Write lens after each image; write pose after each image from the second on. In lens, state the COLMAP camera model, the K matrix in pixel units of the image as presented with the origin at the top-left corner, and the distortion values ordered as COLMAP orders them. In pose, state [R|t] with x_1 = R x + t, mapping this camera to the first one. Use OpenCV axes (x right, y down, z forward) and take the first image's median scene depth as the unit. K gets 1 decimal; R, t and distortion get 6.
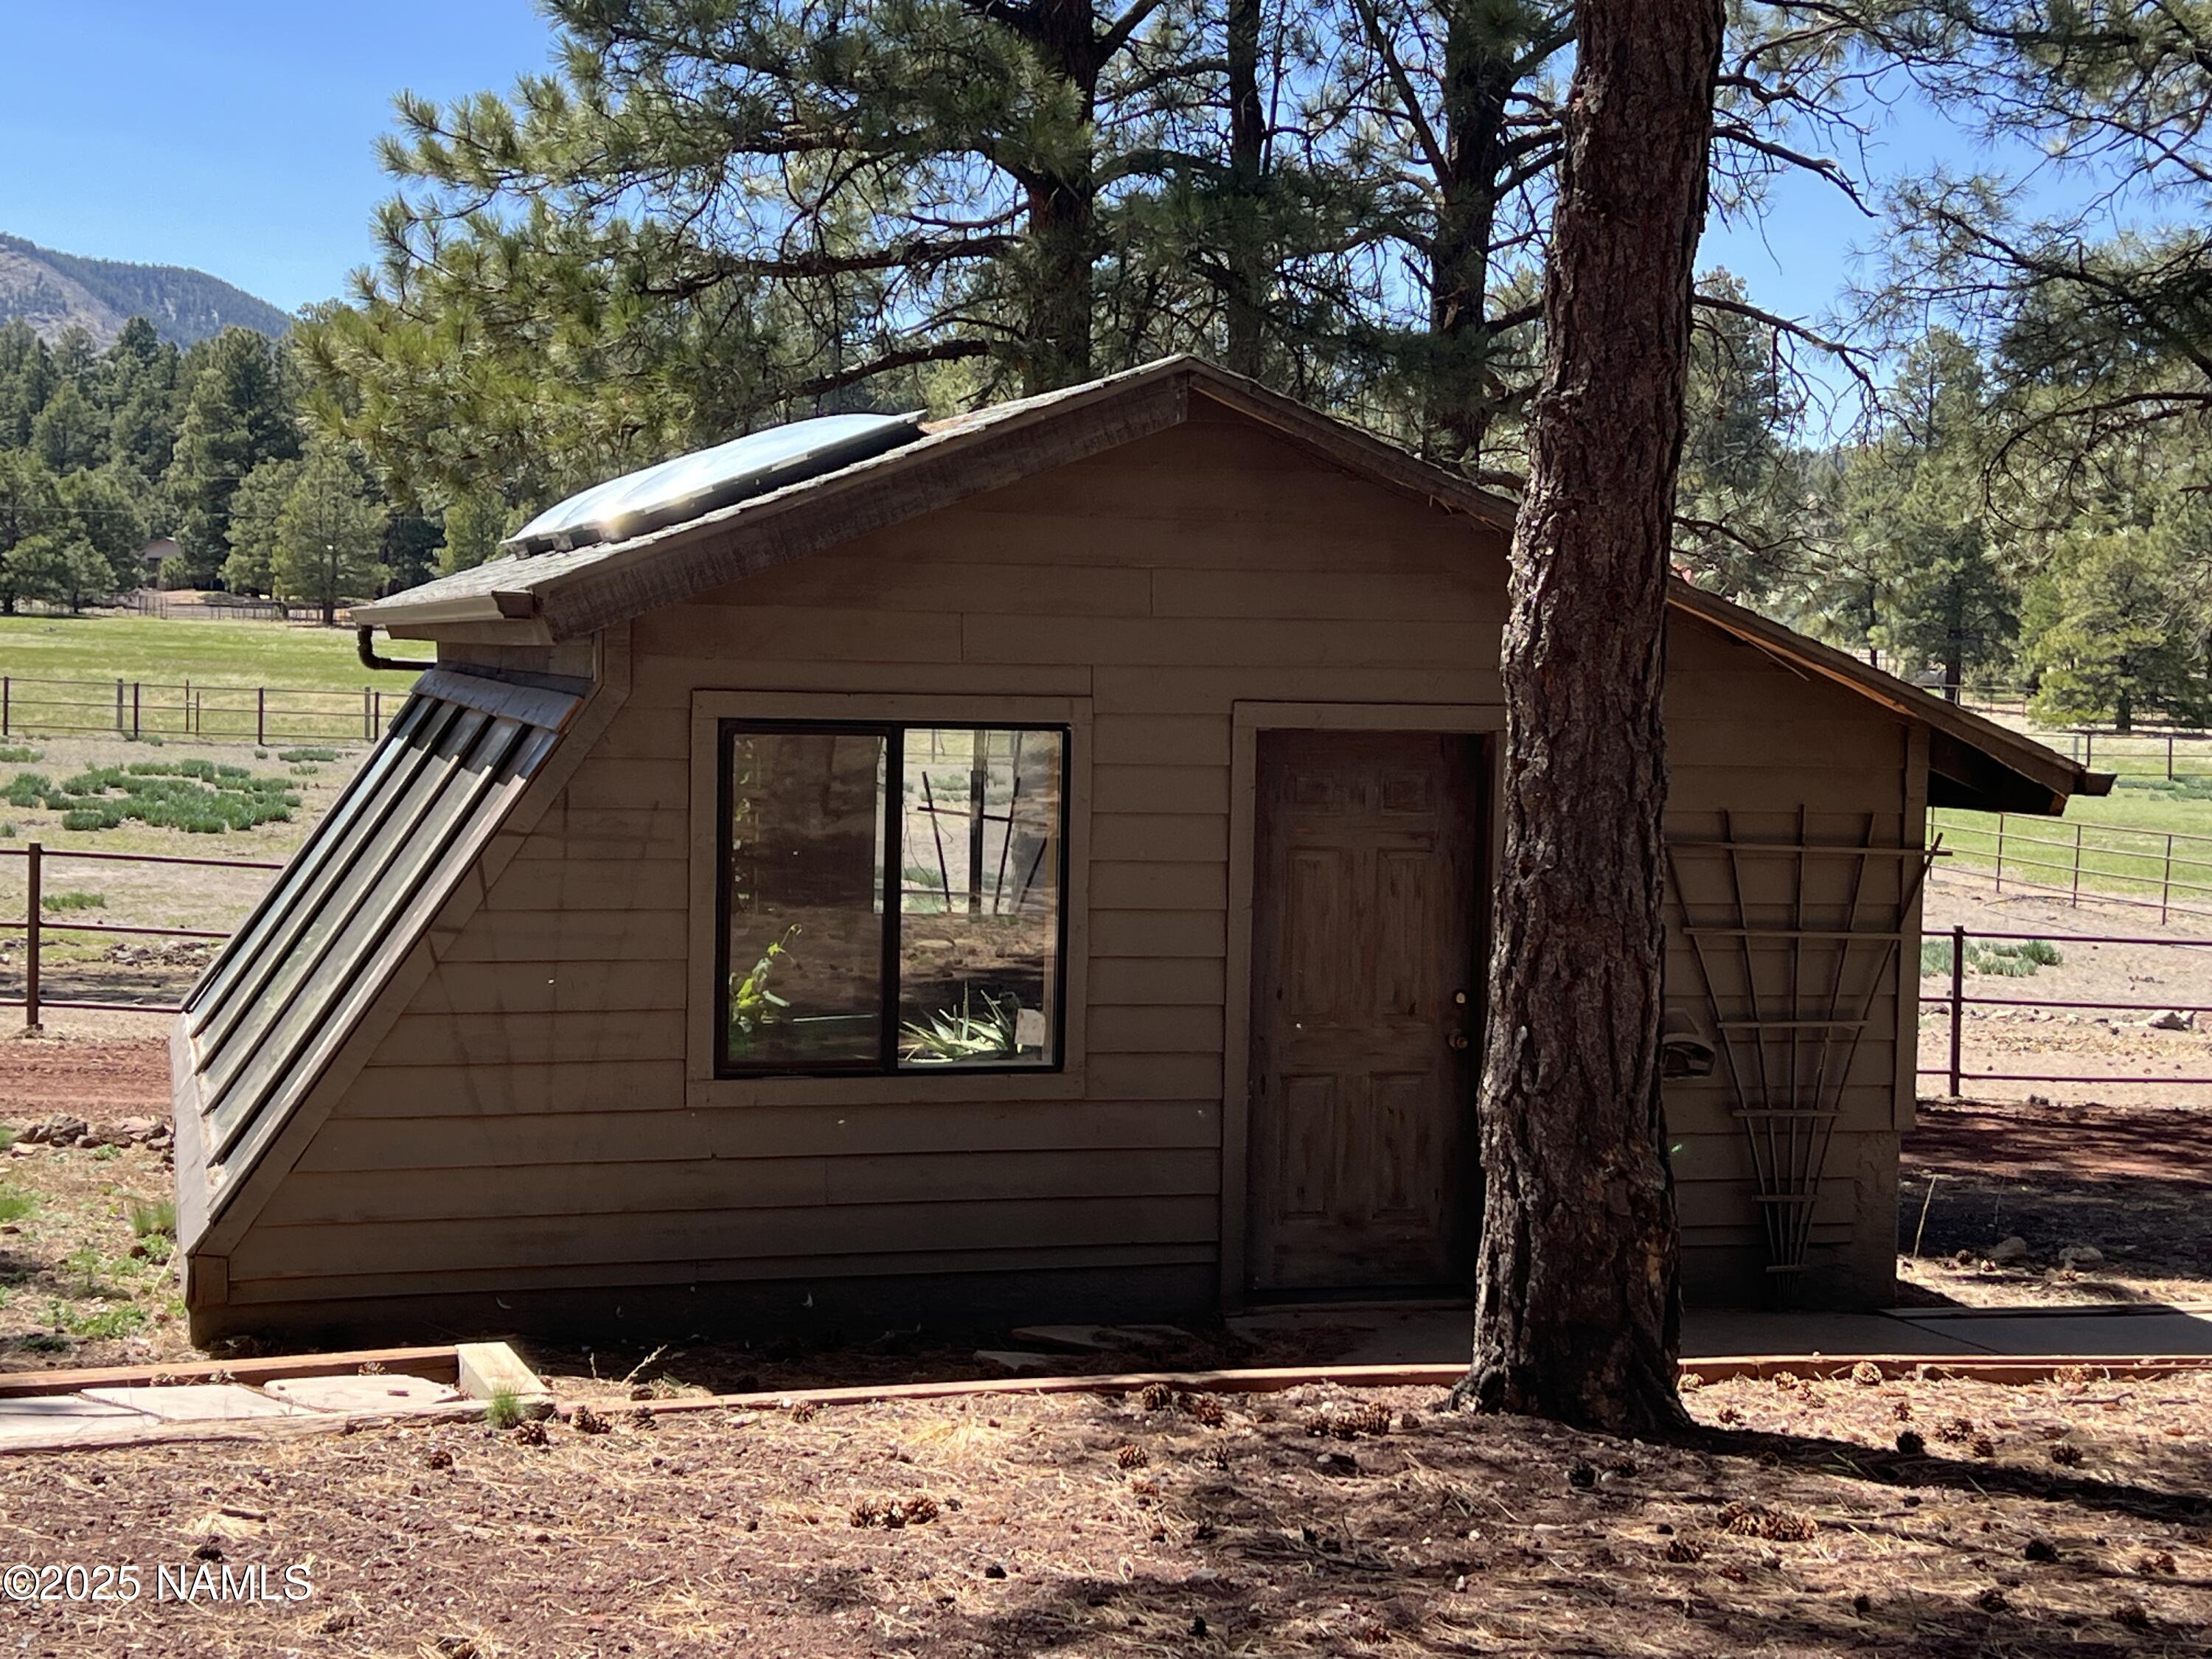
lens RADIAL K [[3579.2, 0, 1108.0], [0, 3579.2, 728.0], [0, 0, 1]] dist [0.219605, -0.100986]
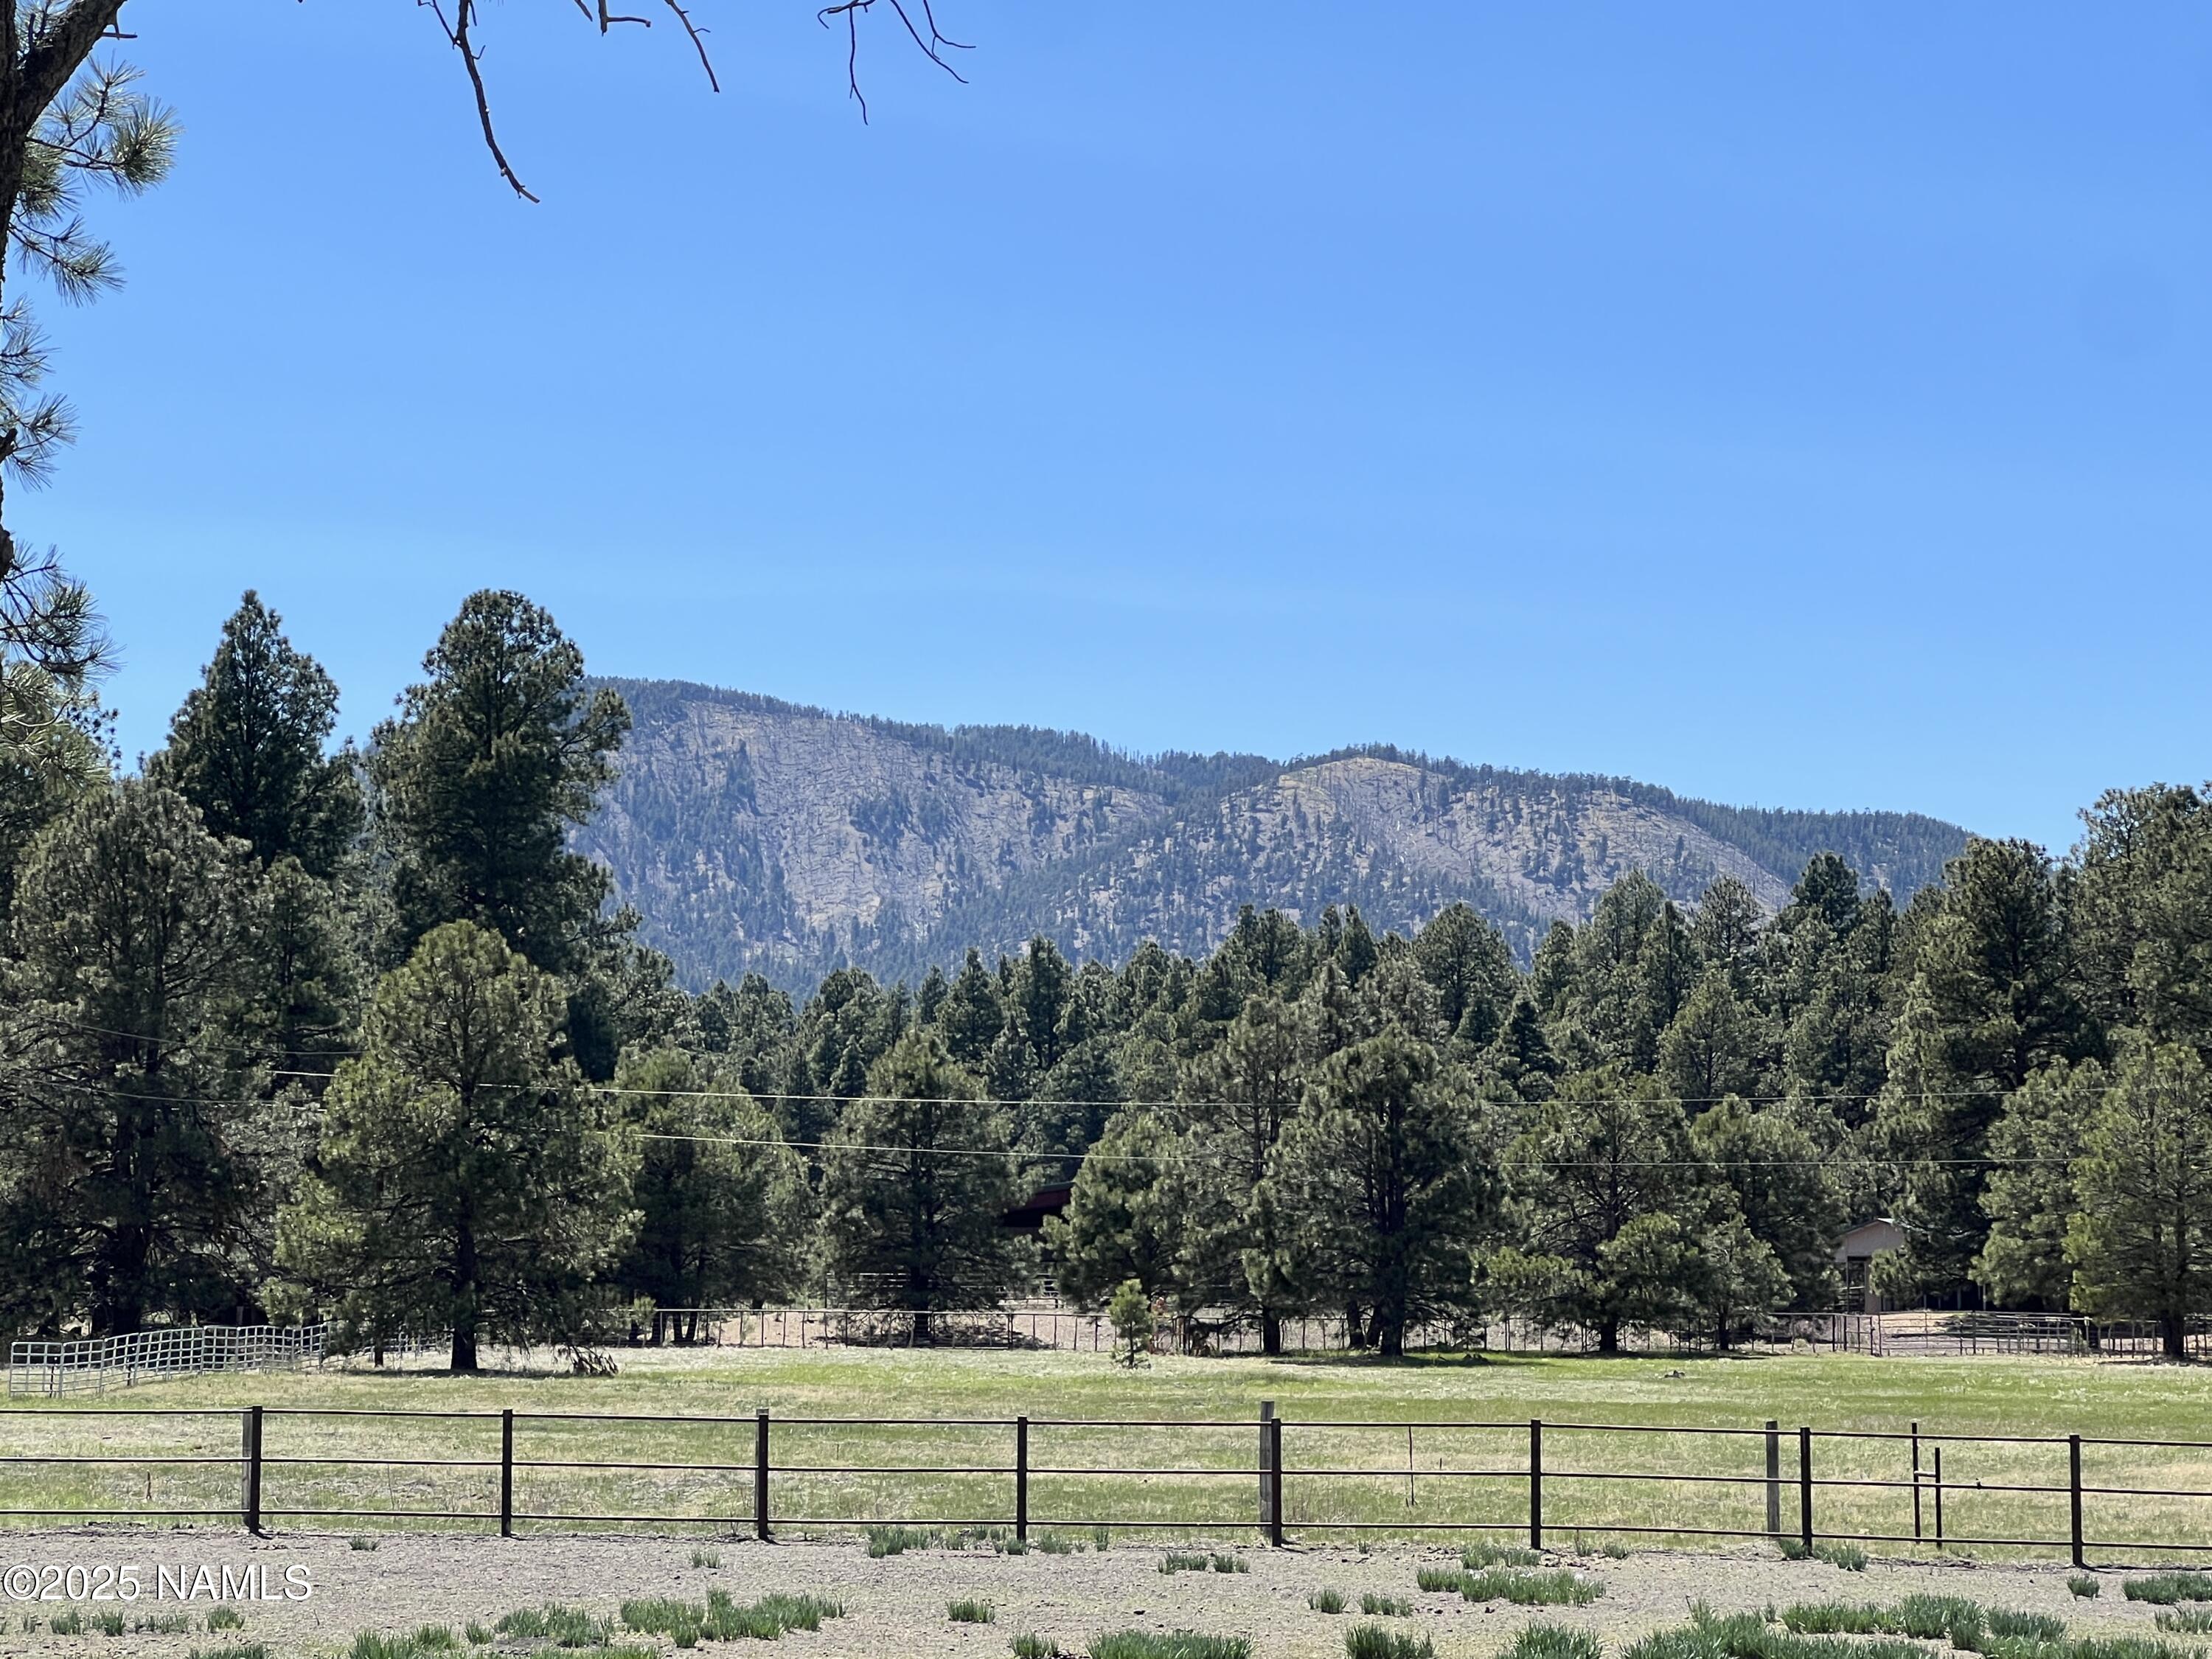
lens RADIAL K [[5766.8, 0, 1106.6], [0, 5766.8, 828.1], [0, 0, 1]] dist [-0.121833, 4.579175]
pose [[0.925075, -0.063703, -0.374405, -0.036935], [0.014935, 0.991171, -0.131743, 0.003276], [0.379492, 0.116280, 0.917859, 0.148908]]
